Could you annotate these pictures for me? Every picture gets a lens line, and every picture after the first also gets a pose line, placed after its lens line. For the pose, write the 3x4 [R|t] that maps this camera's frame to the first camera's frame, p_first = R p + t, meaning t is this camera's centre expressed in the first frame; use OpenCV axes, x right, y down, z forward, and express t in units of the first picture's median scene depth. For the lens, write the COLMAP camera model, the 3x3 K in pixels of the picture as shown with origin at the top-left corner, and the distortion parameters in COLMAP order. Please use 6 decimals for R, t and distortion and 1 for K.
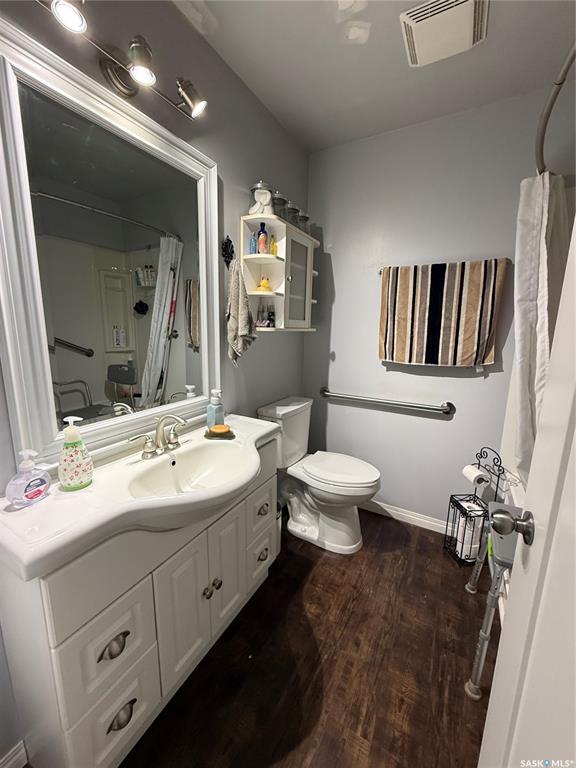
lens RADIAL K [[311.0, 0, 288.3], [0, 311.0, 380.6], [0, 0, 1]] dist [-0.000070, -0.000258]
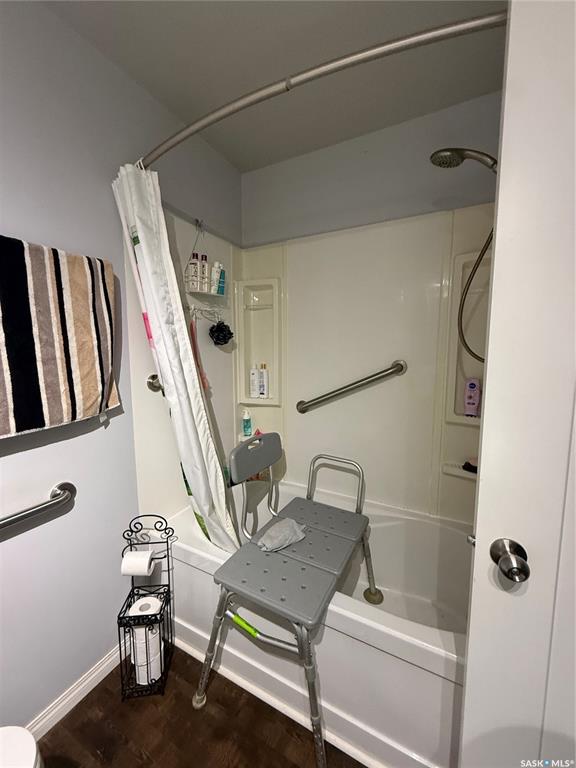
lens RADIAL K [[311.0, 0, 289.1], [0, 311.0, 382.6], [0, 0, 1]] dist [-0.000070, -0.000258]
pose [[-0.028796, -0.125247, 0.991708, -0.063090], [0.181561, 0.974960, 0.128404, -0.124900], [-0.982958, 0.183753, -0.005335, 0.593346]]
